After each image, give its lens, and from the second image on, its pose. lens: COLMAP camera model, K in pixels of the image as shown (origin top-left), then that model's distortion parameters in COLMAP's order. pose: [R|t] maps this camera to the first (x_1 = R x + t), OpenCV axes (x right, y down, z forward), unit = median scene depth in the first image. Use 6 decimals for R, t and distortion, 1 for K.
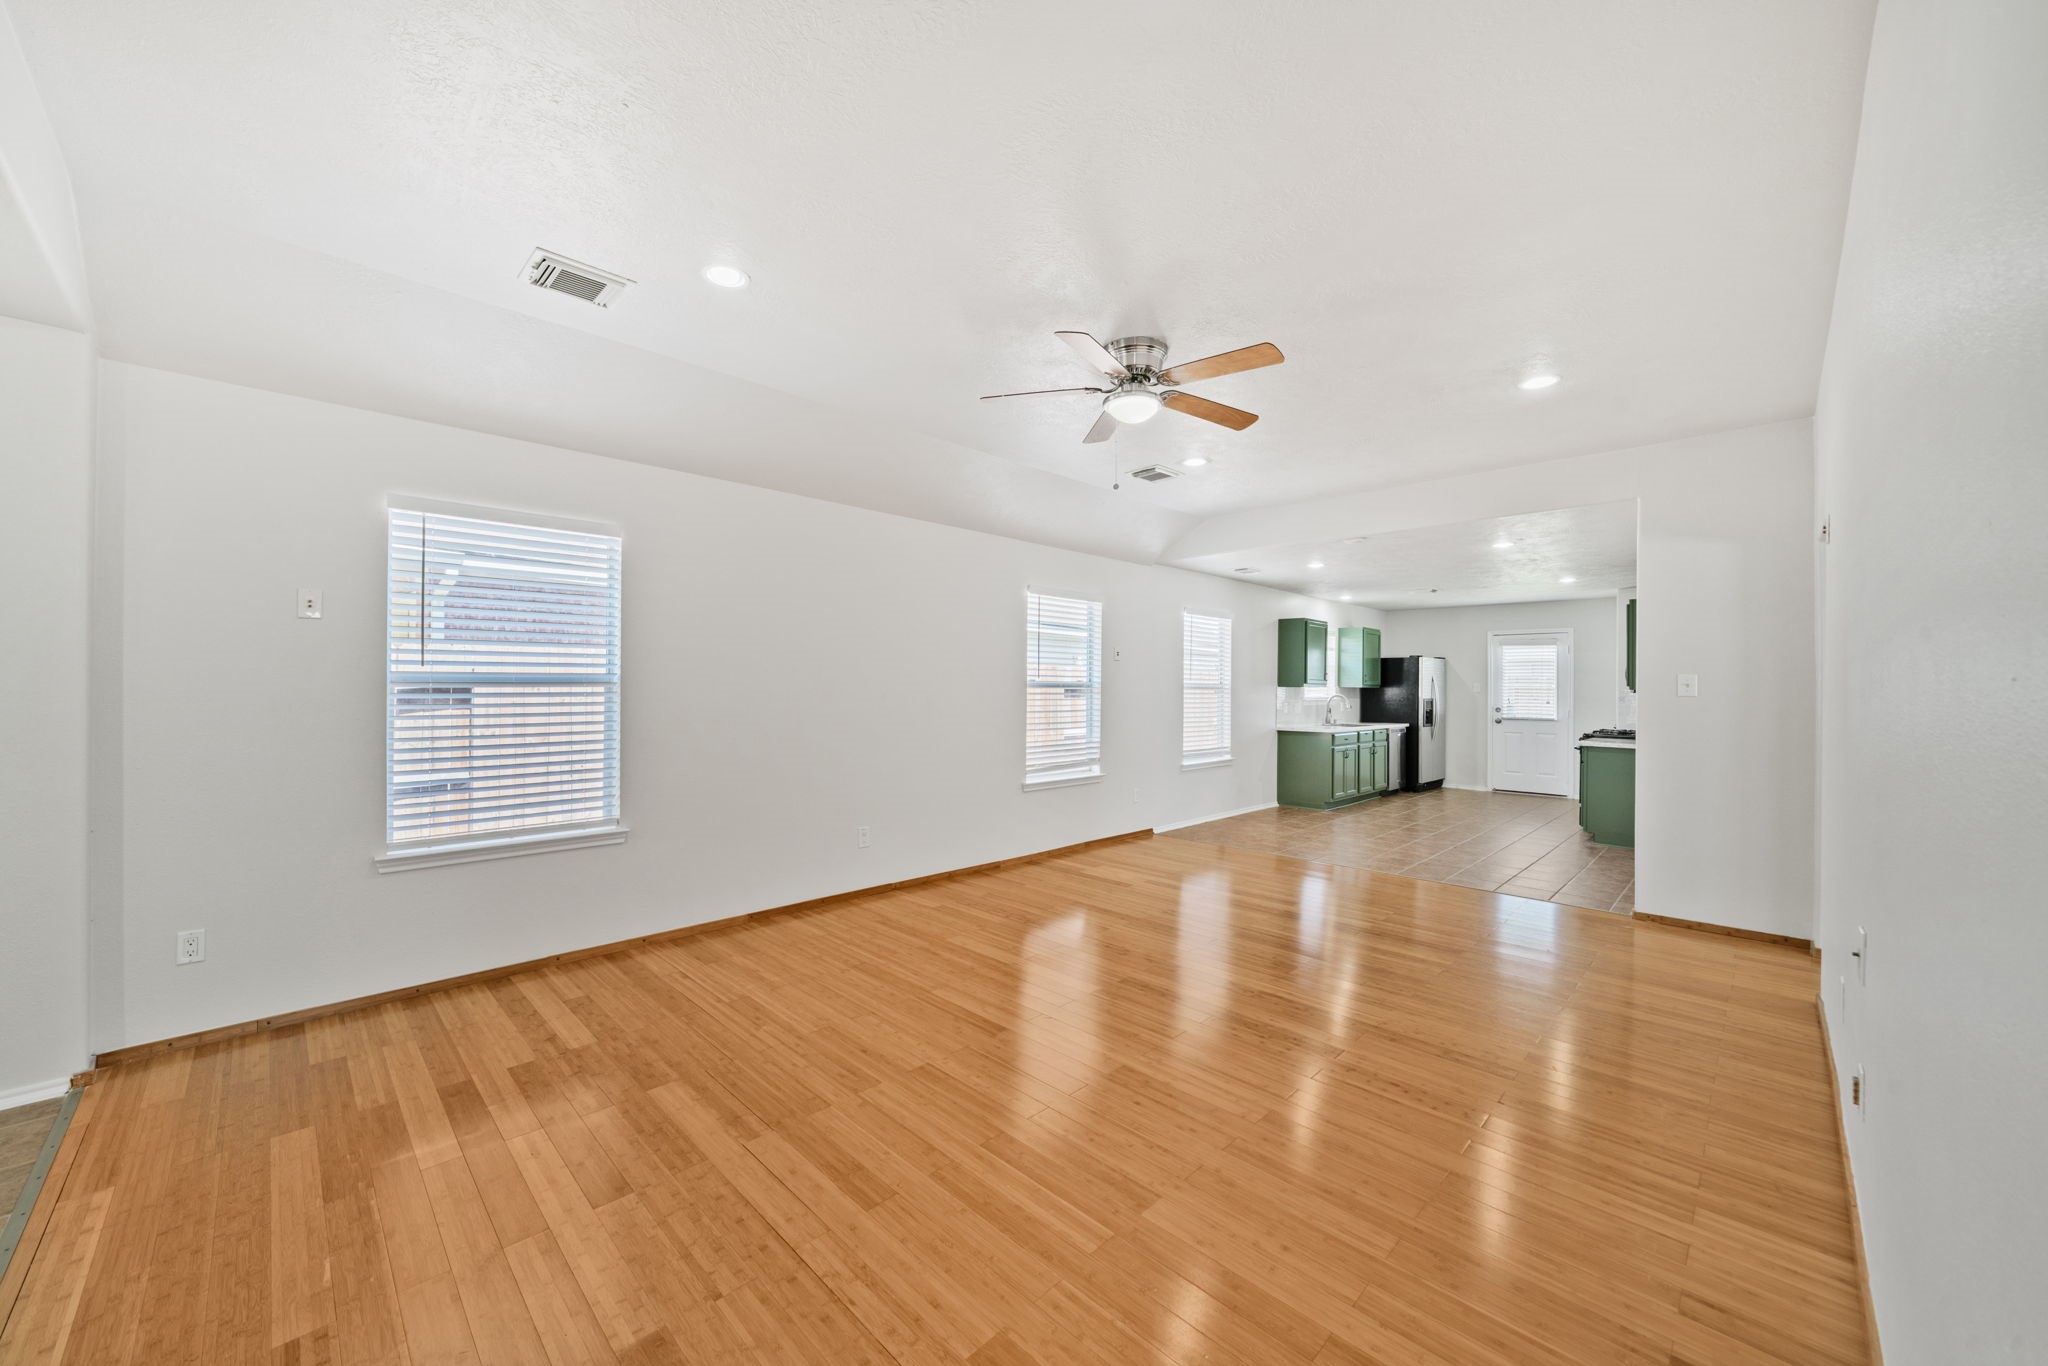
lens RADIAL K [[771.0, 0, 1002.8], [0, 771.0, 691.4], [0, 0, 1]] dist [-0.003779, 0.000554]
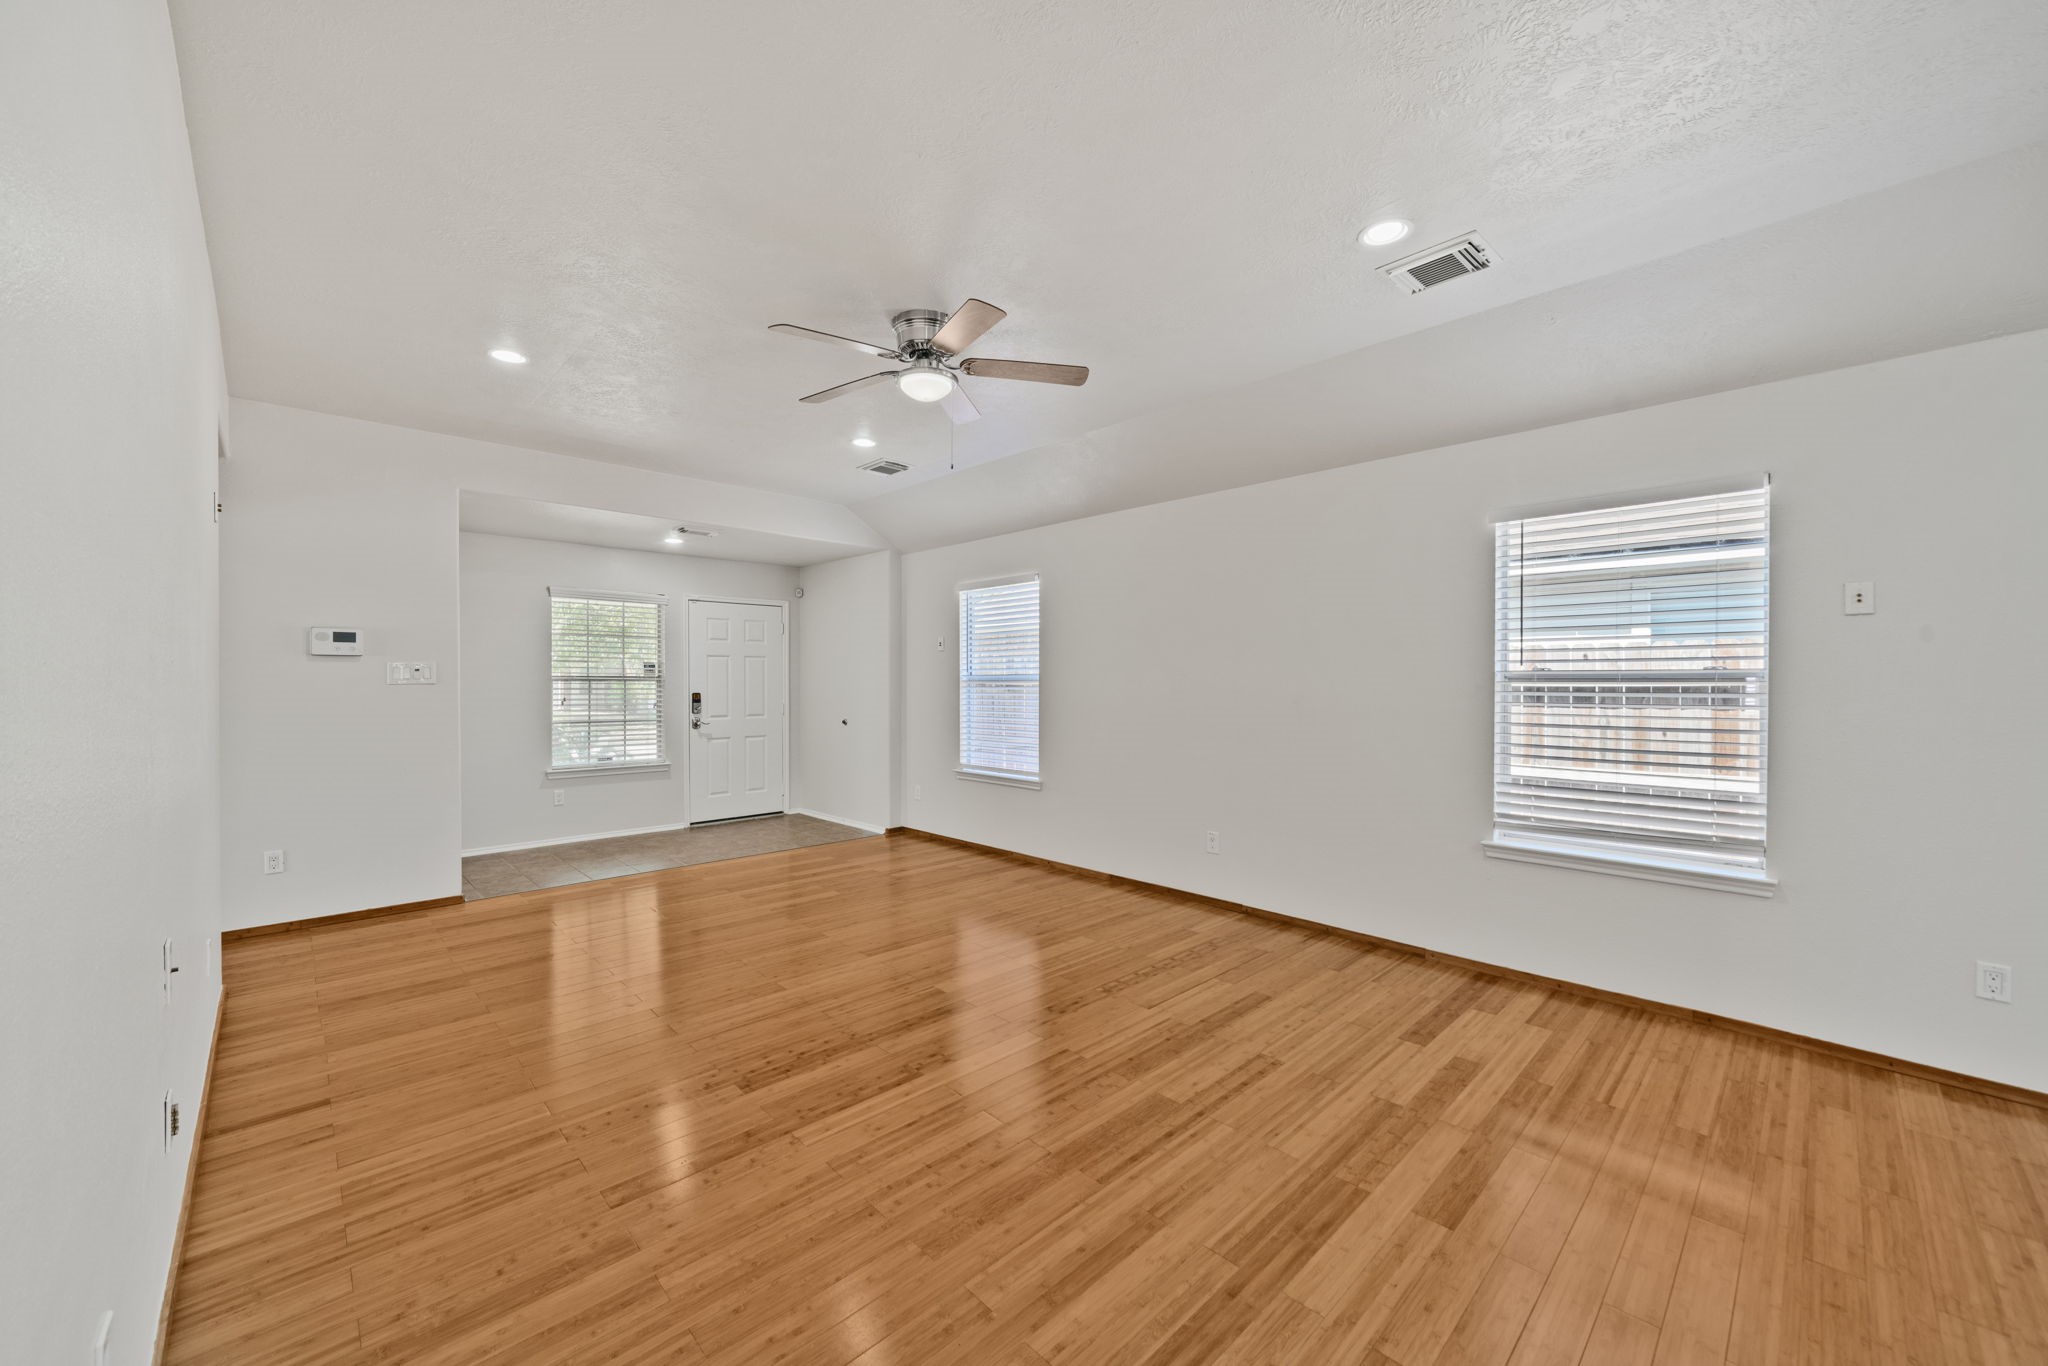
lens RADIAL K [[771.0, 0, 999.4], [0, 771.0, 674.6], [0, 0, 1]] dist [-0.003779, 0.000554]
pose [[-0.025778, -0.015765, -0.999543, 1.149894], [-0.007598, 0.999850, -0.015574, 0.002974], [0.999639, 0.007194, -0.025894, 1.142934]]
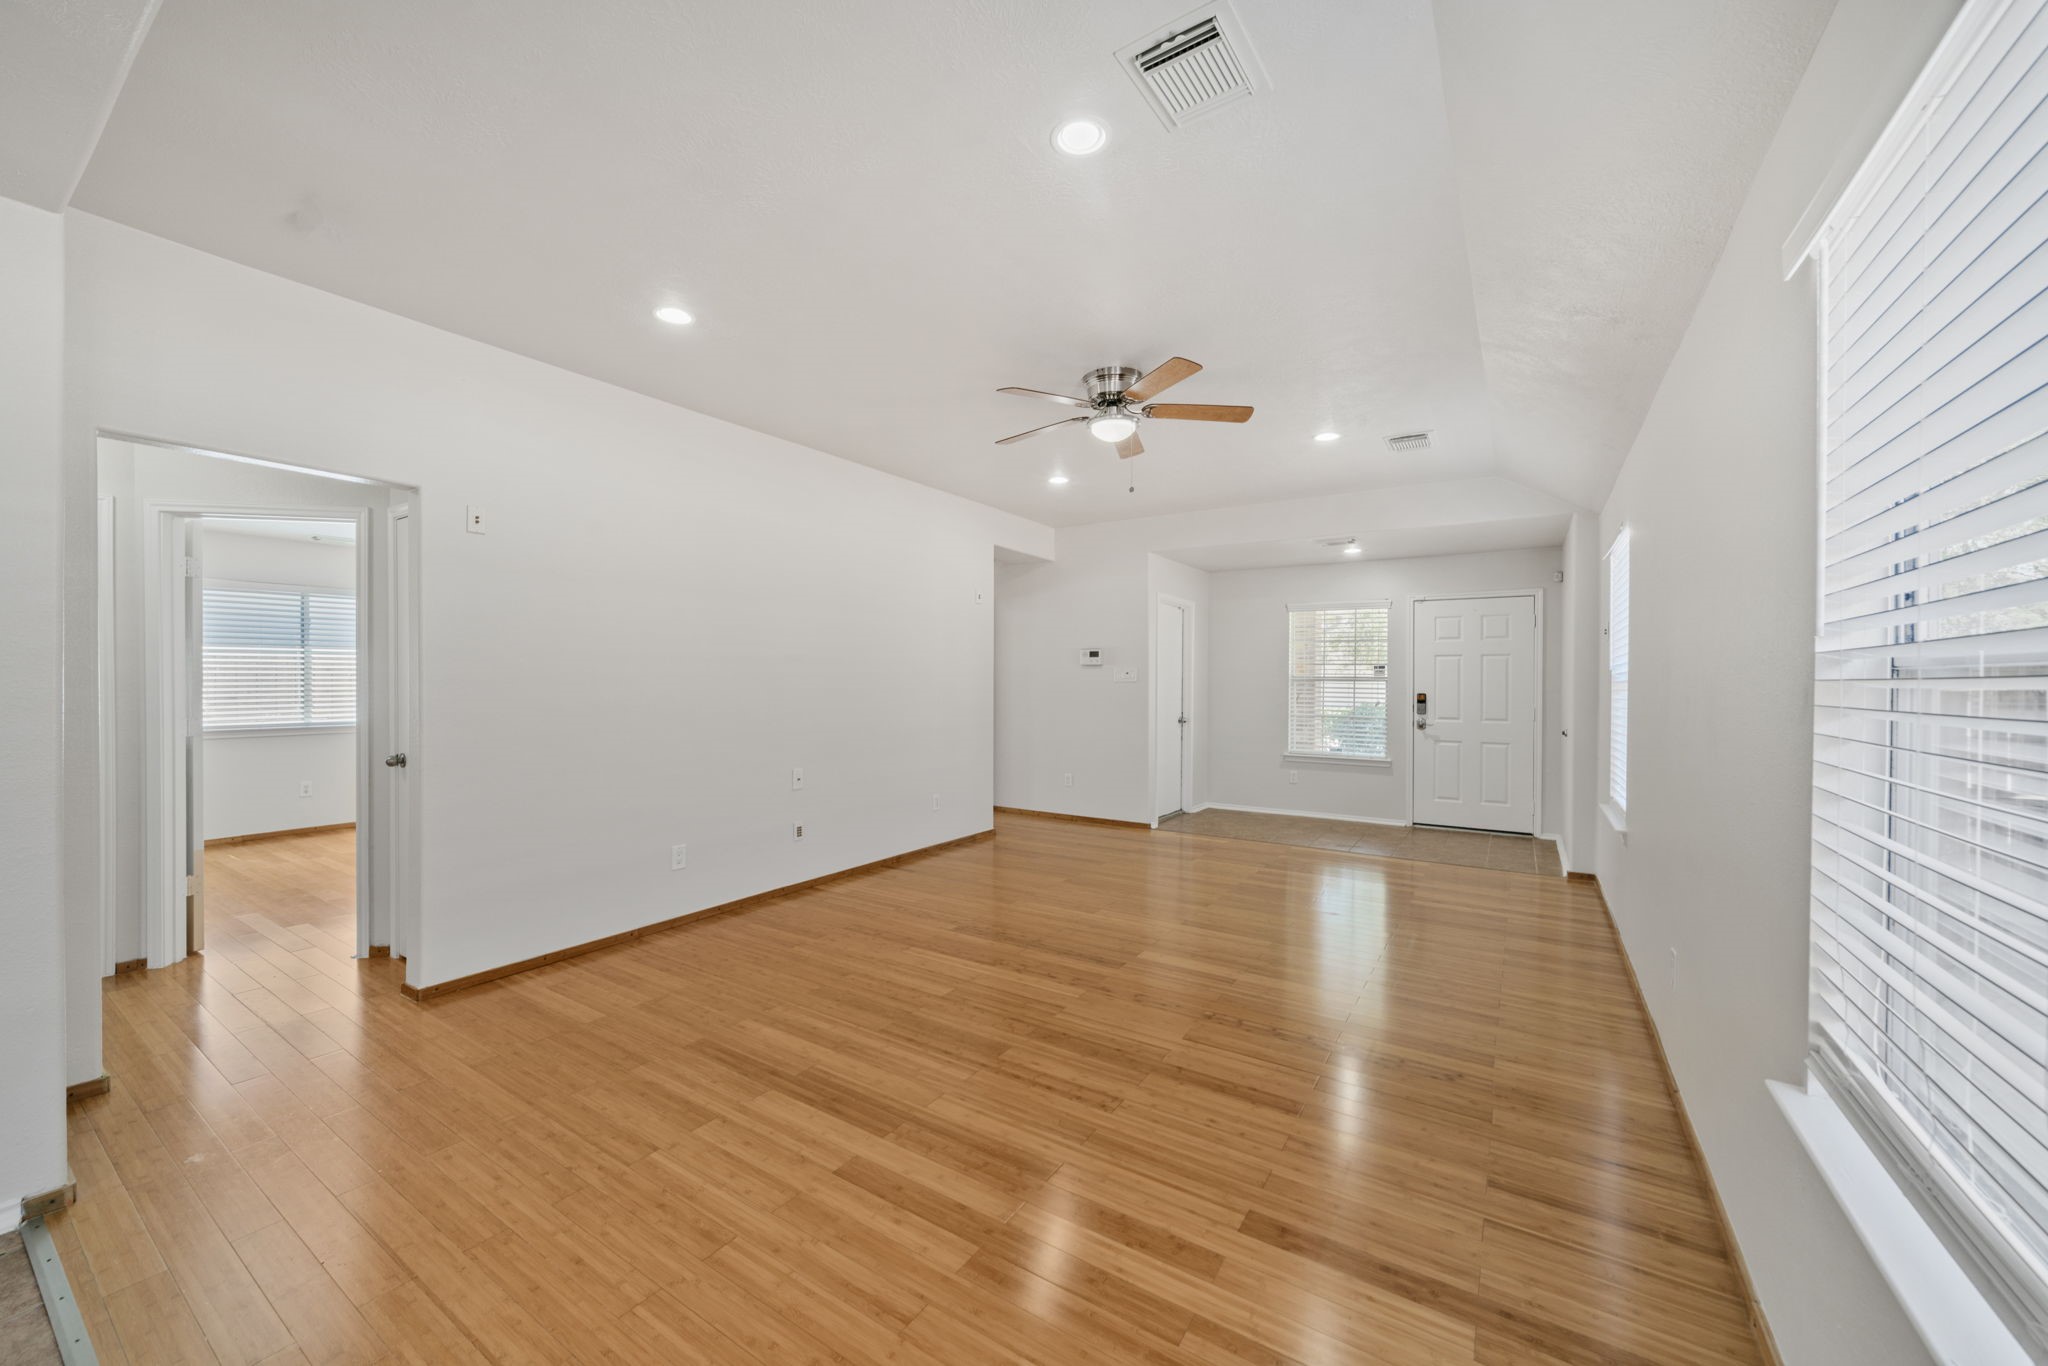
lens RADIAL K [[771.0, 0, 1021.0], [0, 771.0, 680.5], [0, 0, 1]] dist [-0.003779, 0.000554]
pose [[-0.975040, -0.012788, -0.221659, 0.557890], [-0.014451, 0.999878, 0.005882, -0.006434], [0.221557, 0.008939, -0.975106, 2.116216]]
